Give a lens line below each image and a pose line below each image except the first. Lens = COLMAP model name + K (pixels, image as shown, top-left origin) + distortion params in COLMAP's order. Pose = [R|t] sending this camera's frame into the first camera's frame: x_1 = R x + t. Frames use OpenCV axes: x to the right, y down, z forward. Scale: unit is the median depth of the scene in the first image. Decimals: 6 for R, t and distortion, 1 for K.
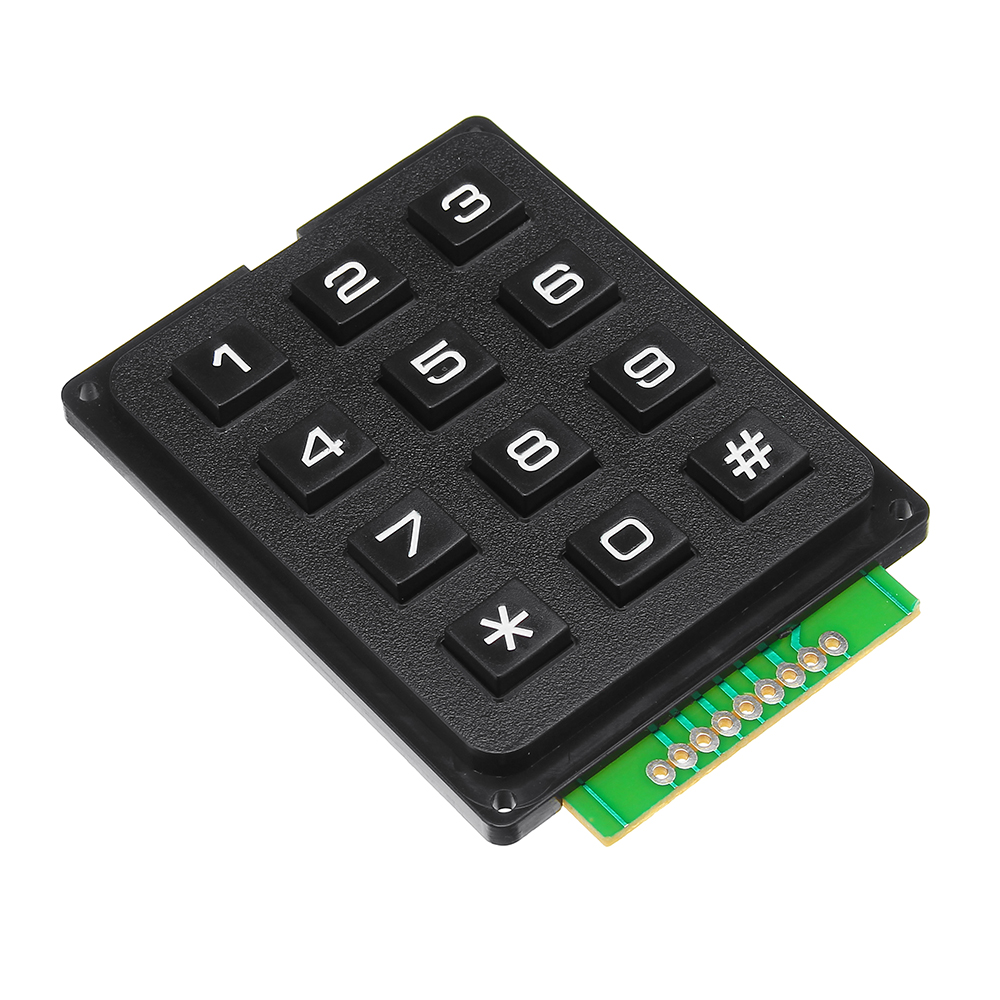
lens RADIAL K [[4550.0, 0, 493.7], [0, 4550.0, 495.7], [0, 0, 1]] dist [0.413708, 0.000000]
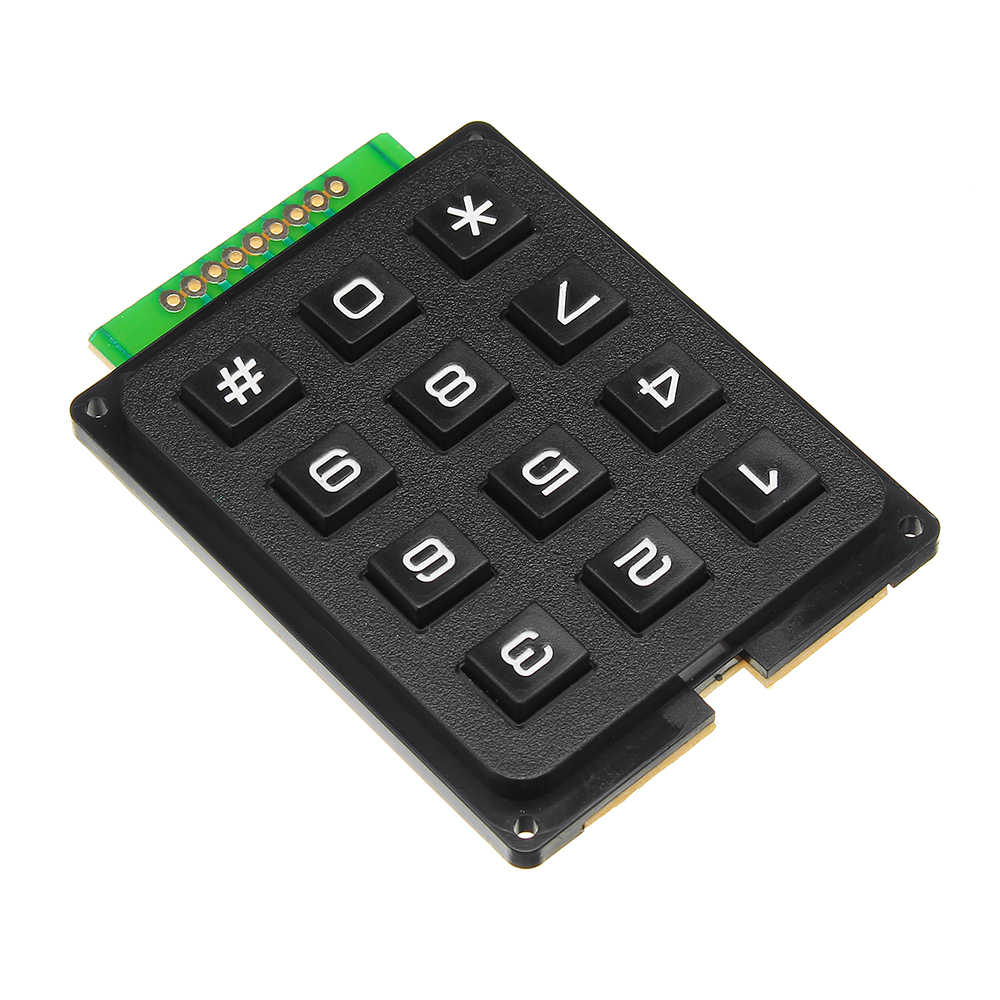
lens RADIAL K [[4550.0, 0, 501.6], [0, 4550.0, 500.4], [0, 0, 1]] dist [0.413708, 0.000000]
pose [[-0.997819, 0.054442, 0.037334, -0.039126], [0.016731, -0.338519, 0.940811, -0.973489], [0.063858, 0.939383, 0.336870, 0.681593]]
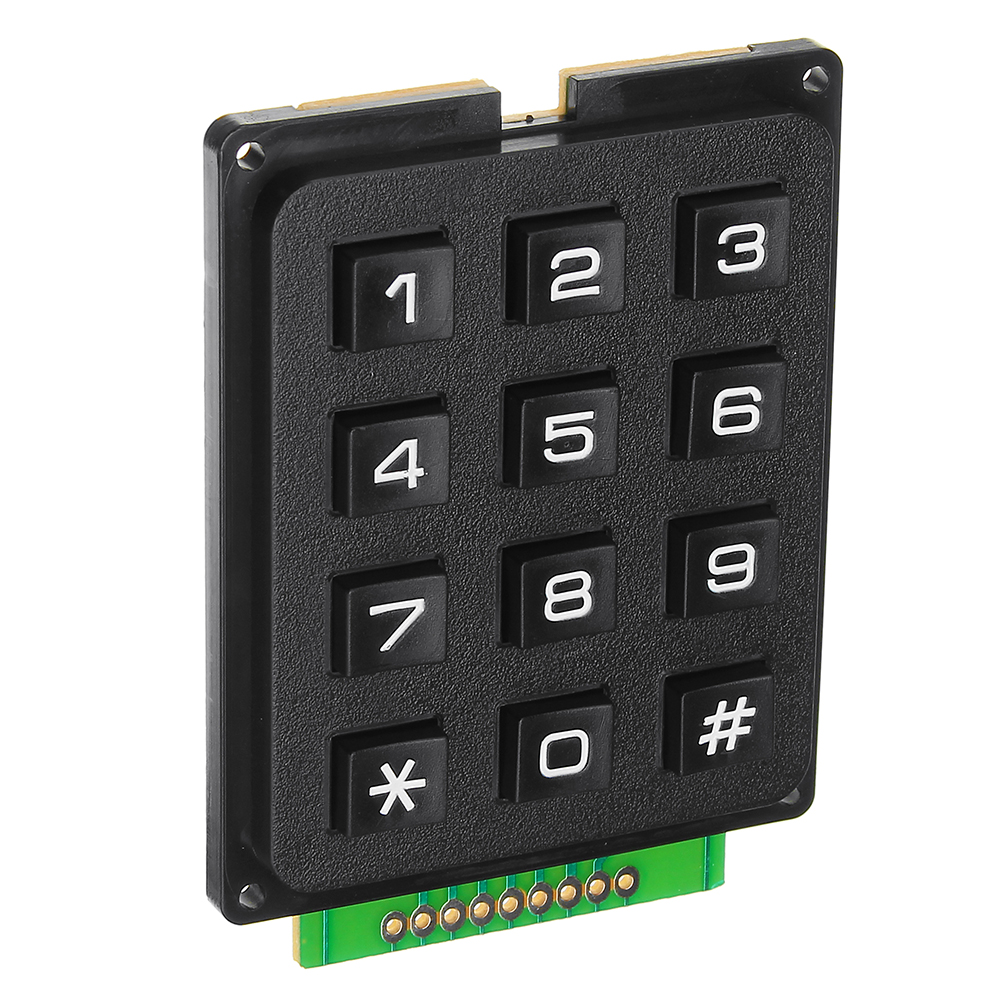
lens RADIAL K [[5793.6, 0, 504.2], [0, 5793.6, 495.9], [0, 0, 1]] dist [0.292713, 0.000000]
pose [[0.663359, 0.465760, 0.585681, -0.639605], [-0.748073, 0.432090, 0.503671, -0.552257], [-0.018477, -0.772247, 0.635054, 0.328685]]
